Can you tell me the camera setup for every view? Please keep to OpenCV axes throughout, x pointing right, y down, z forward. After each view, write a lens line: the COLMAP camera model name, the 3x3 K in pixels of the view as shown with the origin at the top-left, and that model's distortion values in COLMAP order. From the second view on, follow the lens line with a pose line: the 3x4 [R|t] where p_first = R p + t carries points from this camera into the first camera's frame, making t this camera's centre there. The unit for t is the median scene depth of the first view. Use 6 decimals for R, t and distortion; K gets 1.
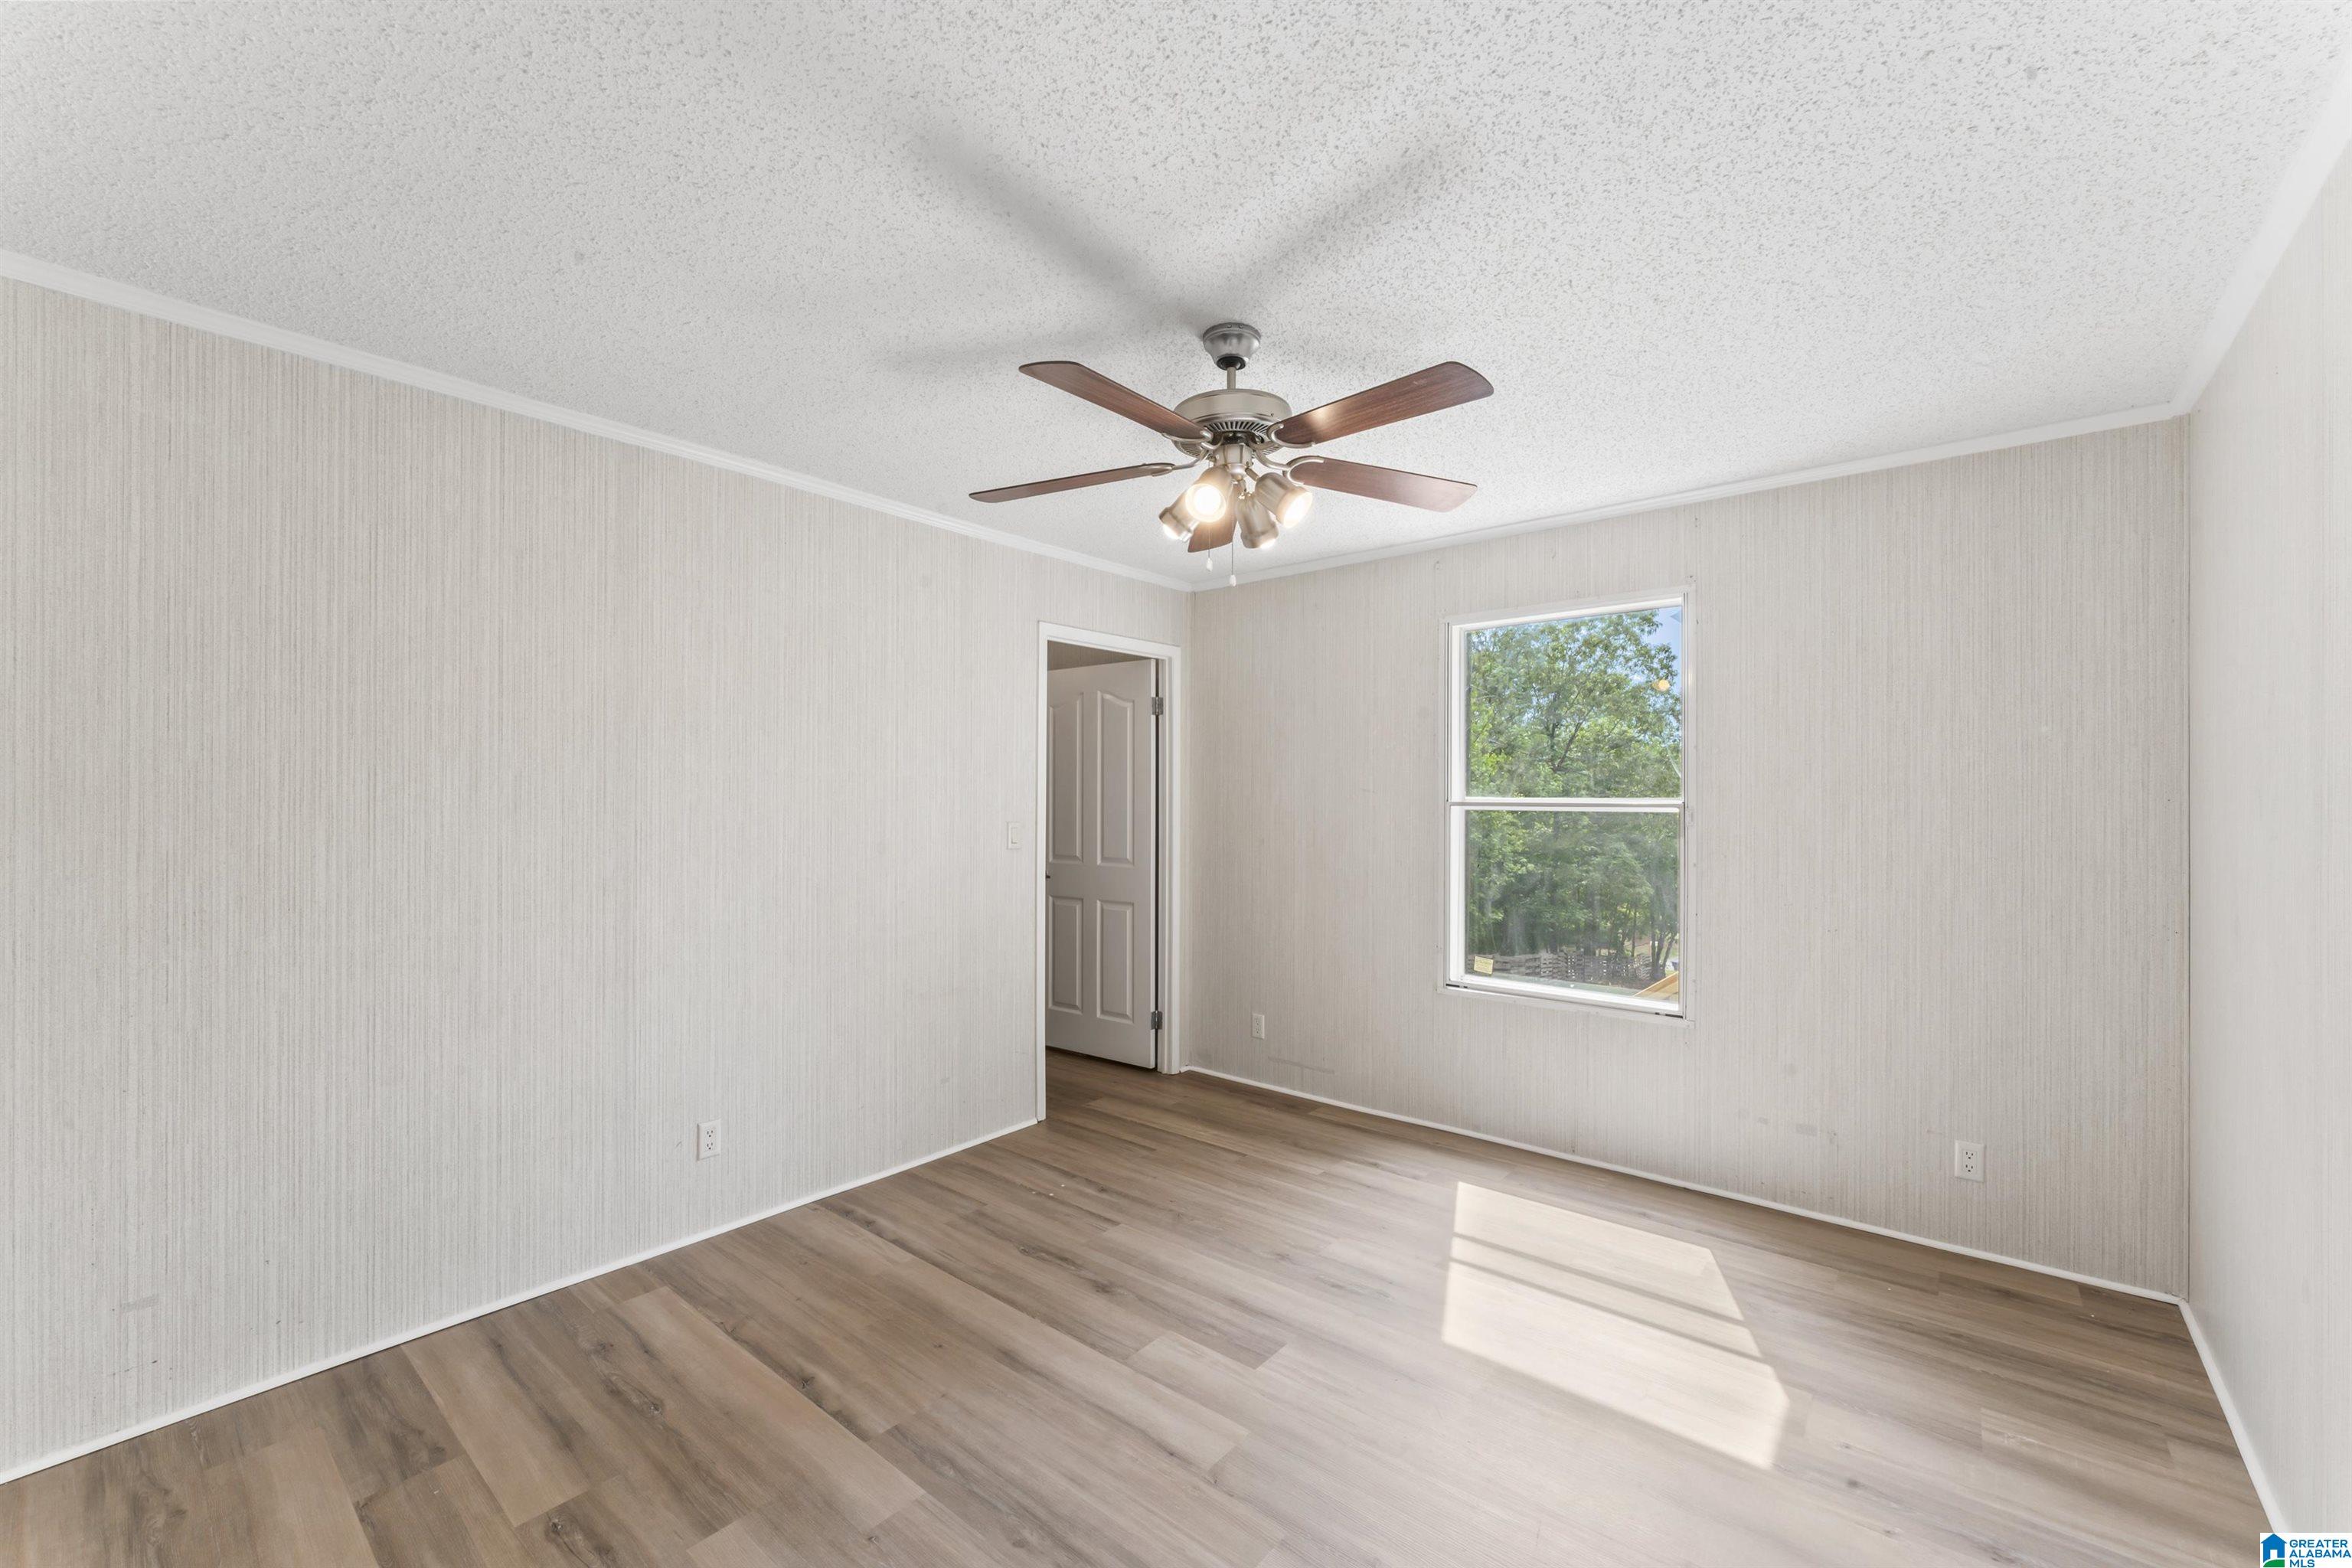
lens RADIAL K [[943.0, 0, 1166.9], [0, 943.0, 777.4], [0, 0, 1]] dist [-0.001674, -0.000064]
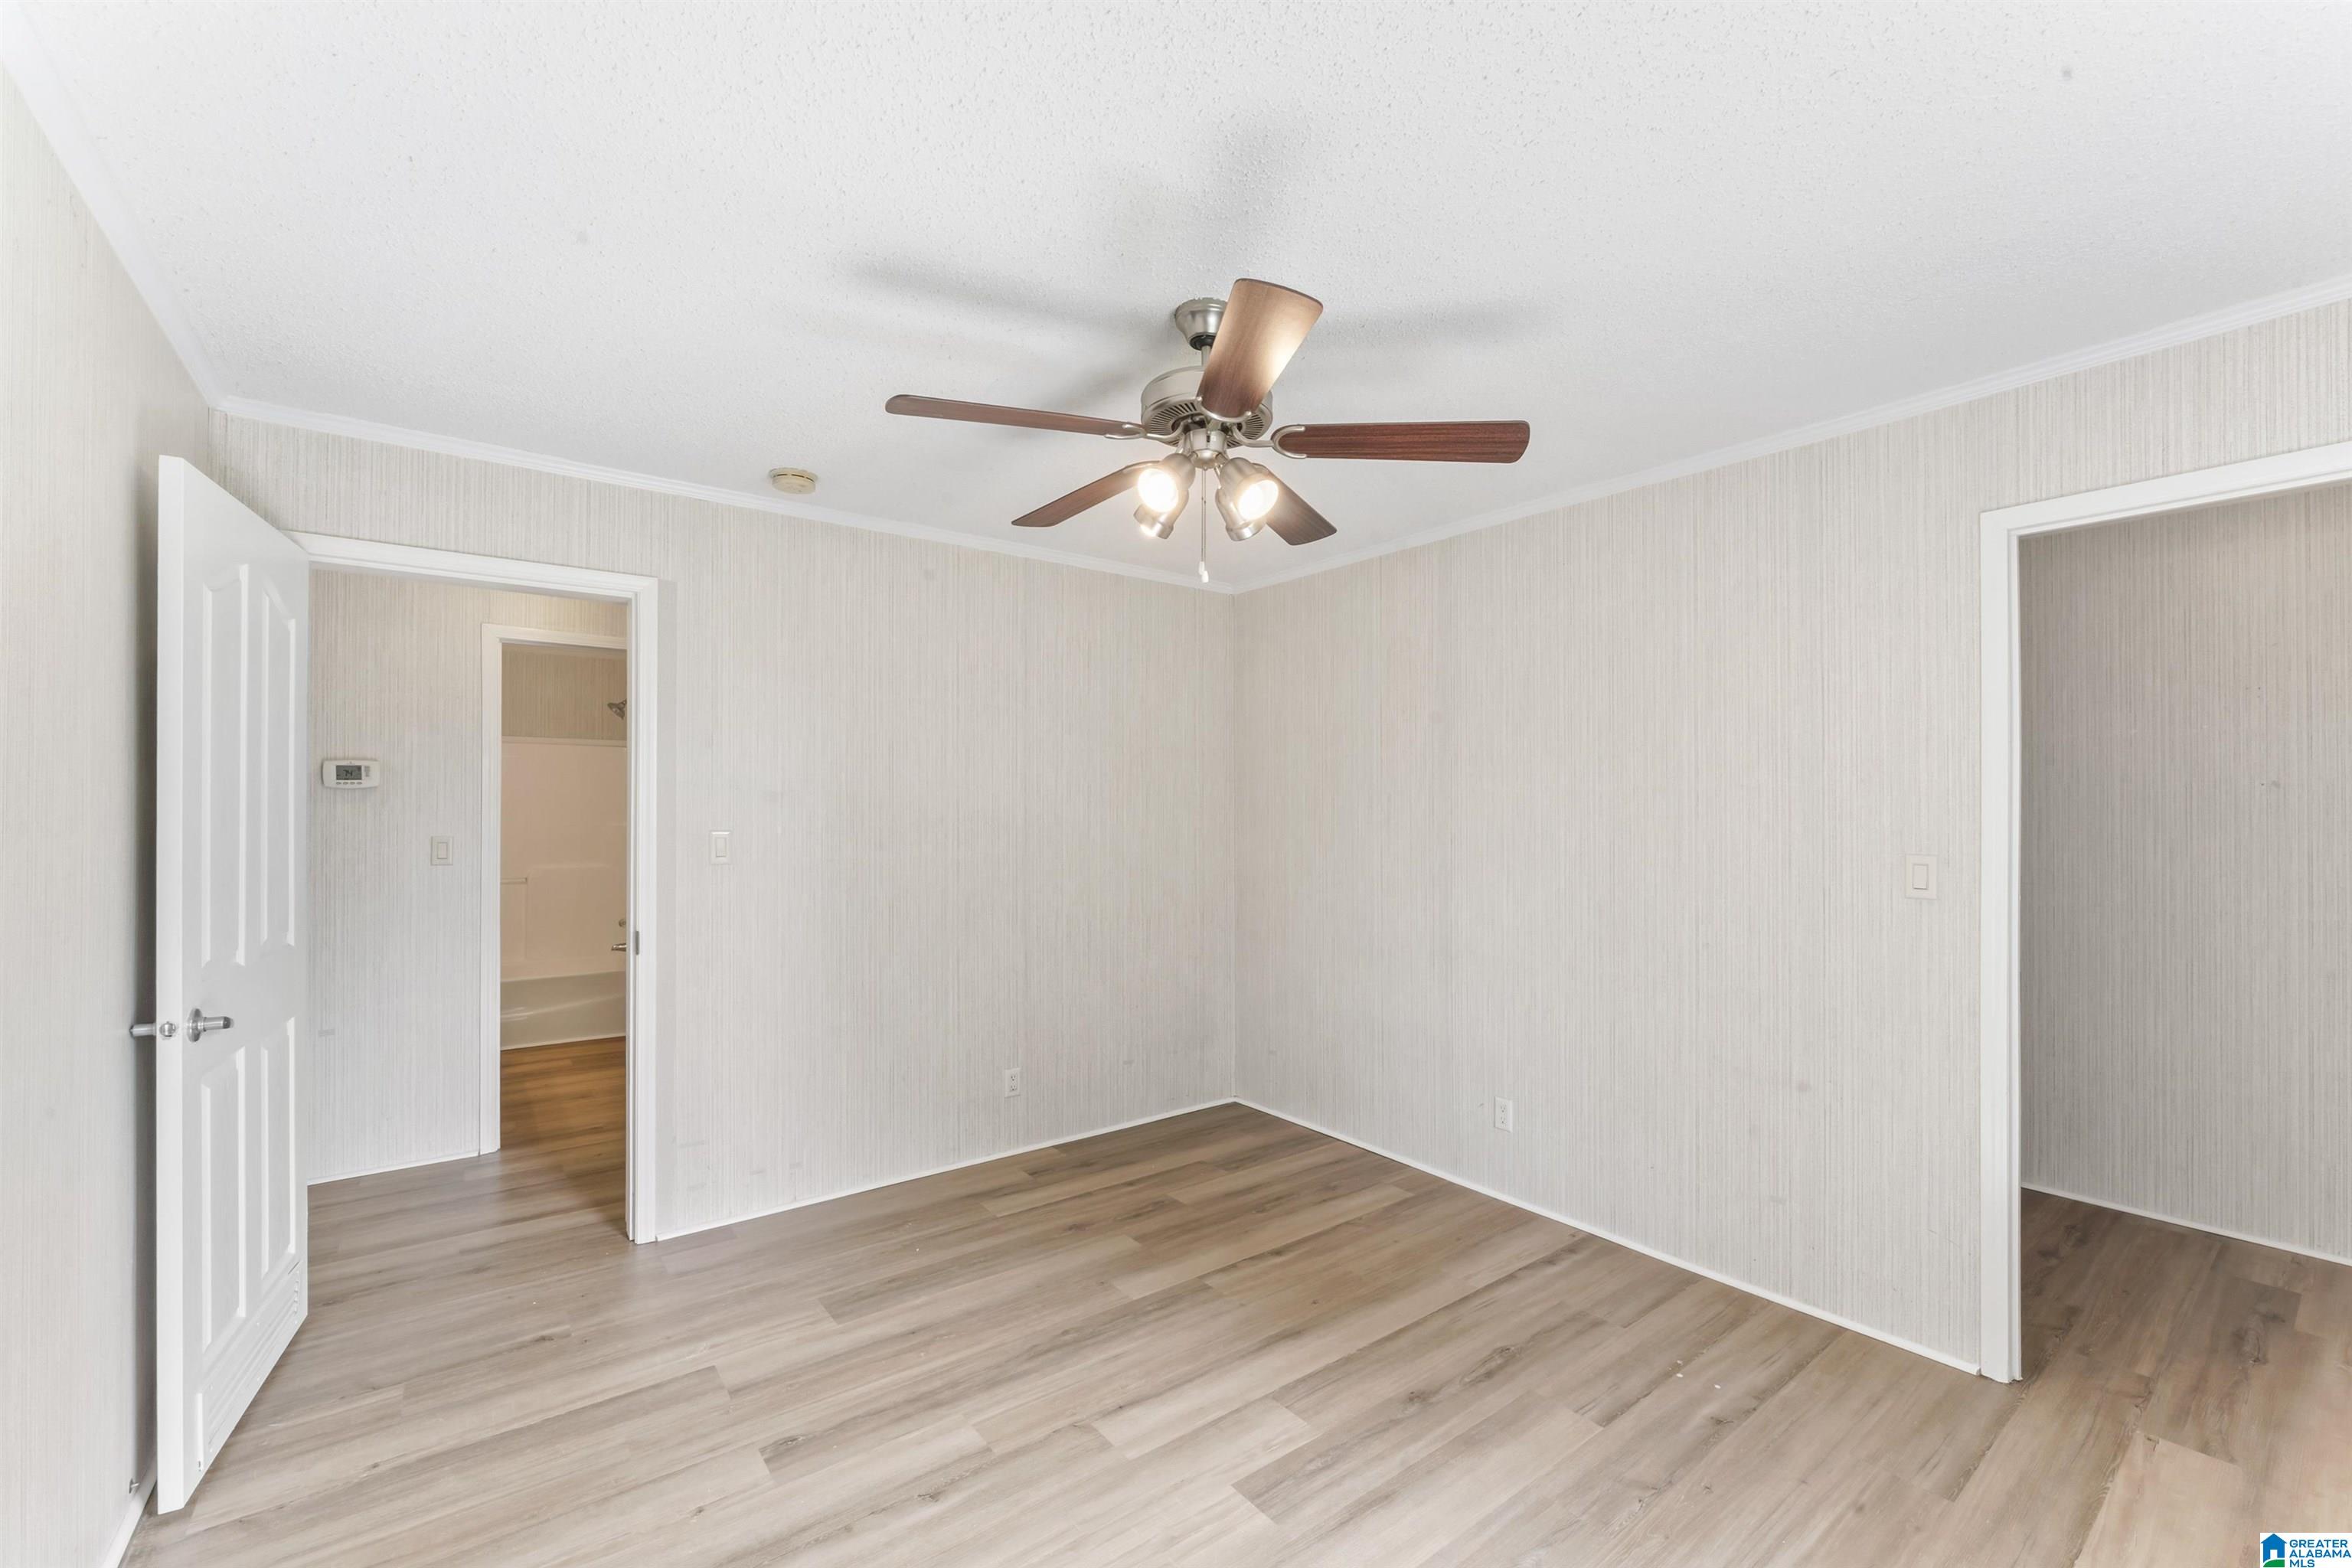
lens RADIAL K [[946.5, 0, 1183.2], [0, 946.5, 809.0], [0, 0, 1]] dist [-0.007849, 0.000163]
pose [[-0.210088, -0.009867, -0.977633, 0.767512], [0.014015, 0.999816, -0.013103, 0.030628], [0.977582, -0.016455, -0.209911, 0.947056]]
